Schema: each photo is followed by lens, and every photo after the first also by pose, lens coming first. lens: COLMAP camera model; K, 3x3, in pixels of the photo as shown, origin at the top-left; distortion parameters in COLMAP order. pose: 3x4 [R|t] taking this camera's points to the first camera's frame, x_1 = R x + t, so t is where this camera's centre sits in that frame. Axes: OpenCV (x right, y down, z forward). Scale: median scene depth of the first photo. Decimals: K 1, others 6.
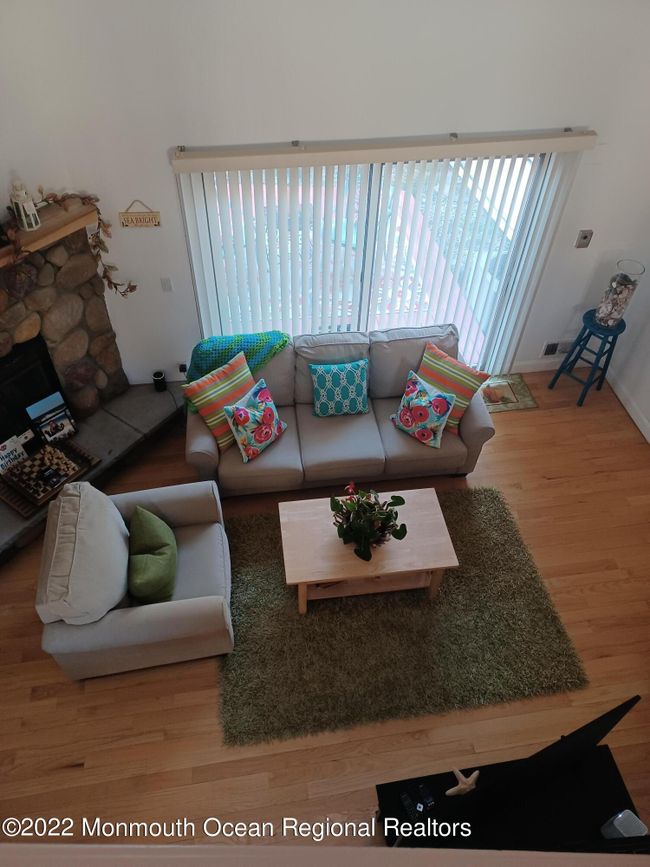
lens RADIAL K [[626.0, 0, 325.0], [0, 626.0, 433.5], [0, 0, 1]] dist [0.125043, -0.186265]
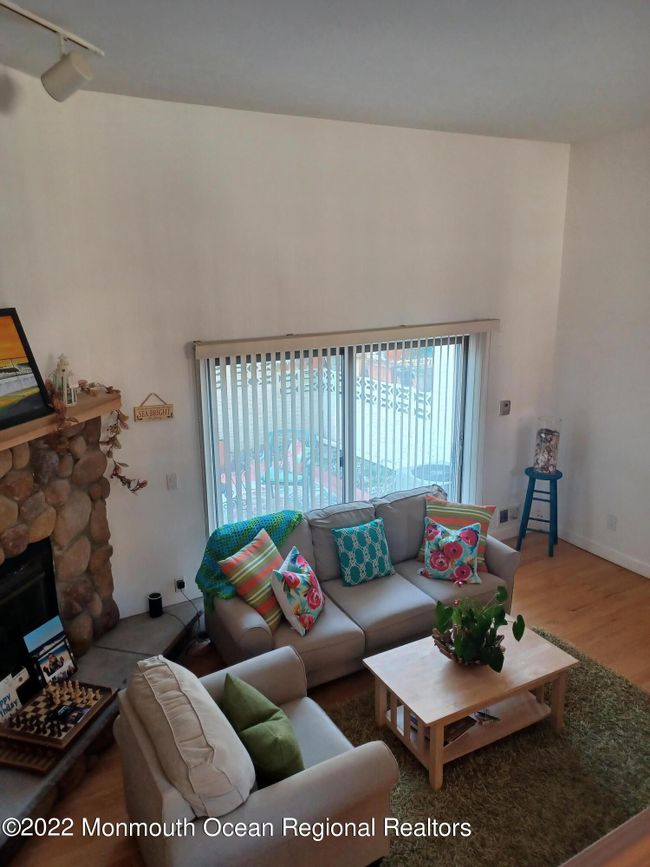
lens RADIAL K [[637.2, 0, 325.0], [0, 637.2, 433.5], [0, 0, 1]] dist [0.107322, -0.108787]
pose [[0.934873, -0.124766, 0.332333, -0.351270], [0.284178, 0.824083, -0.490030, 0.255050], [-0.212731, 0.552558, 0.805869, 0.118359]]
